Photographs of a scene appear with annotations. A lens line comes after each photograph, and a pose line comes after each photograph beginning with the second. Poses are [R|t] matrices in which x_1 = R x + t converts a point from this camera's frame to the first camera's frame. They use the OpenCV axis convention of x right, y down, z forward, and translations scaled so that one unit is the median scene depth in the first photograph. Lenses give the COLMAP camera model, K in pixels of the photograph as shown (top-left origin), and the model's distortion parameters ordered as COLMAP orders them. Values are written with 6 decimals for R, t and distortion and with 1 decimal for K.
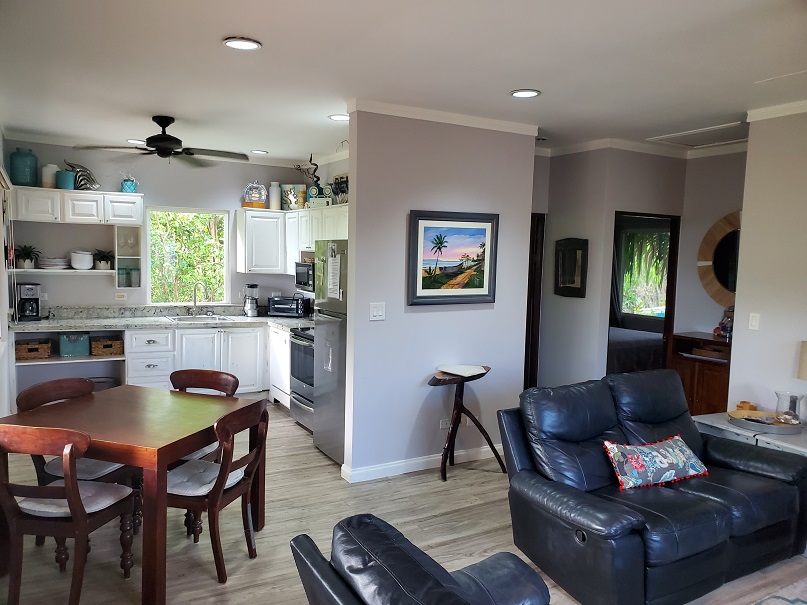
lens RADIAL K [[624.7, 0, 381.0], [0, 624.7, 304.2], [0, 0, 1]] dist [0.027340, -0.022608]
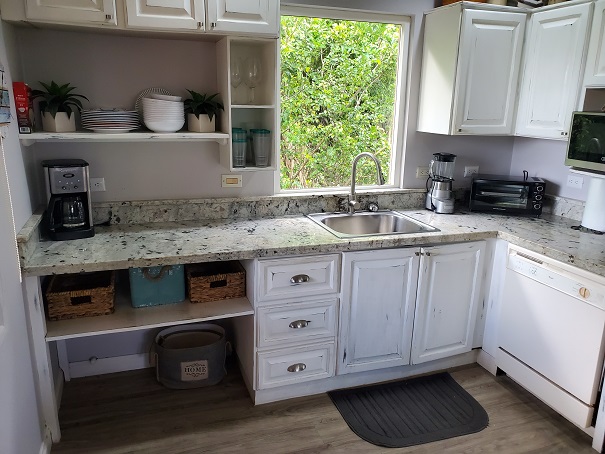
lens RADIAL K [[468.3, 0, 285.6], [0, 468.3, 228.2], [0, 0, 1]] dist [0.027340, -0.022608]
pose [[0.986205, 0.033593, -0.162082, -0.315400], [-0.004678, 0.984455, 0.175574, -0.045611], [0.165460, -0.172394, 0.971032, 0.633834]]
